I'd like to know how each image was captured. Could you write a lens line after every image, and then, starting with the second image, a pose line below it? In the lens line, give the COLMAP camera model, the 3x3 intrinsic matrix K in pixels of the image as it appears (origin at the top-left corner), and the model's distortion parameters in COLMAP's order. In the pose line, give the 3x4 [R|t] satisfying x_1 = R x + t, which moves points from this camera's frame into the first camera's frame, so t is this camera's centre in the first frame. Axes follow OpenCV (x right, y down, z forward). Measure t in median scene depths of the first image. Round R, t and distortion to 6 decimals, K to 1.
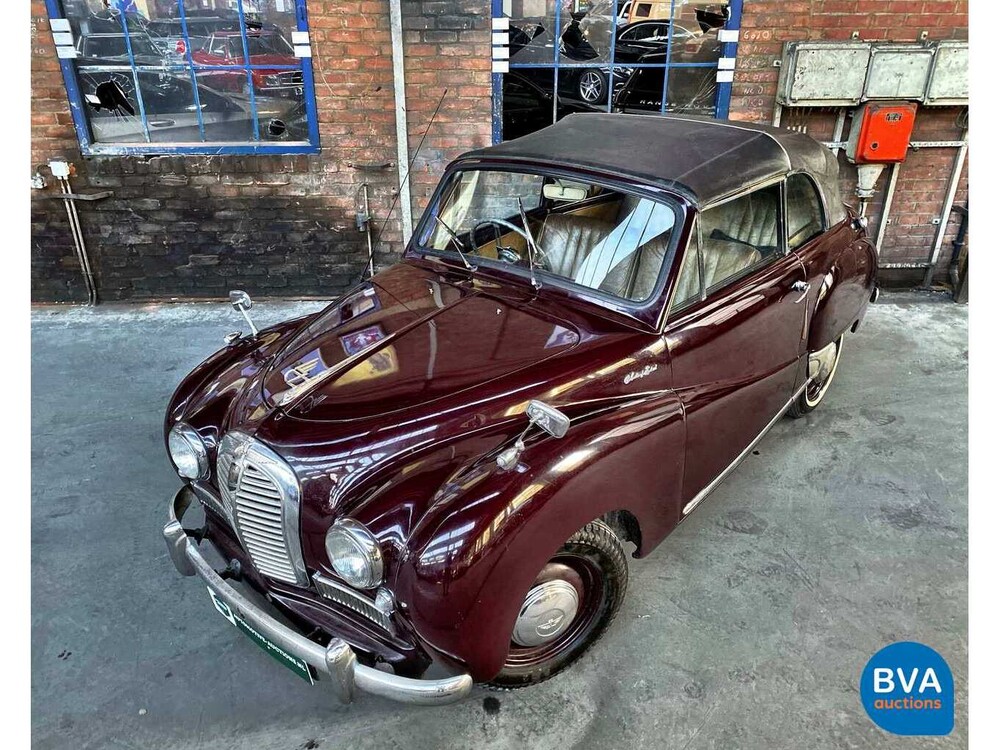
lens RADIAL K [[763.3, 0, 501.6], [0, 763.3, 375.1], [0, 0, 1]] dist [0.016534, -0.014857]
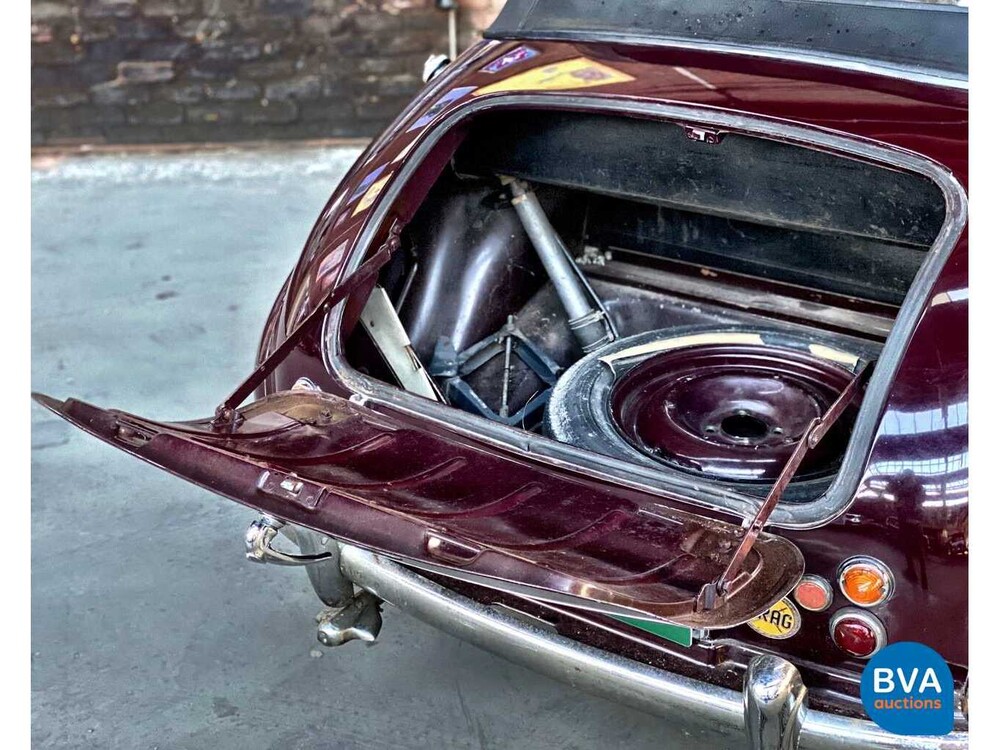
lens RADIAL K [[1475.9, 0, 493.8], [0, 1475.9, 369.2], [0, 0, 1]] dist [0.126219, 0.000000]
pose [[0.999426, -0.030027, 0.015692, -0.178933], [0.030714, 0.998487, -0.045602, 0.122568], [-0.014299, 0.046058, 0.998836, -0.048762]]
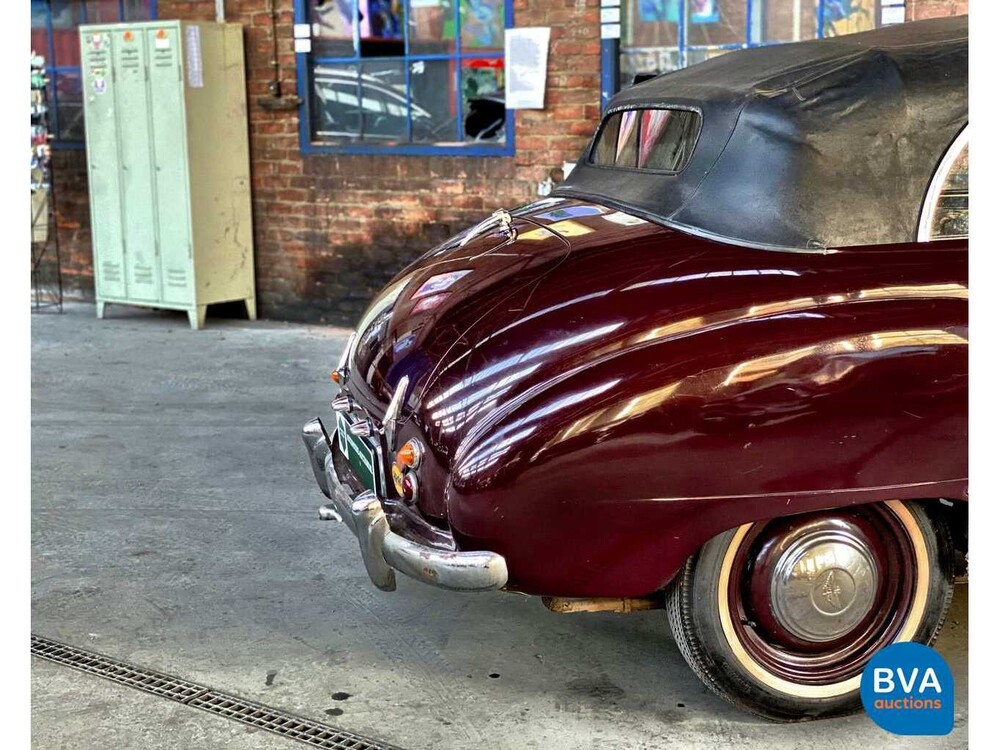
lens RADIAL K [[1475.9, 0, 494.6], [0, 1475.9, 373.8], [0, 0, 1]] dist [0.126219, 0.000000]
pose [[0.785280, 0.100040, -0.611005, 0.315460], [-0.265603, 0.945873, -0.186491, 0.234064], [0.559277, 0.308732, 0.769346, -0.157975]]
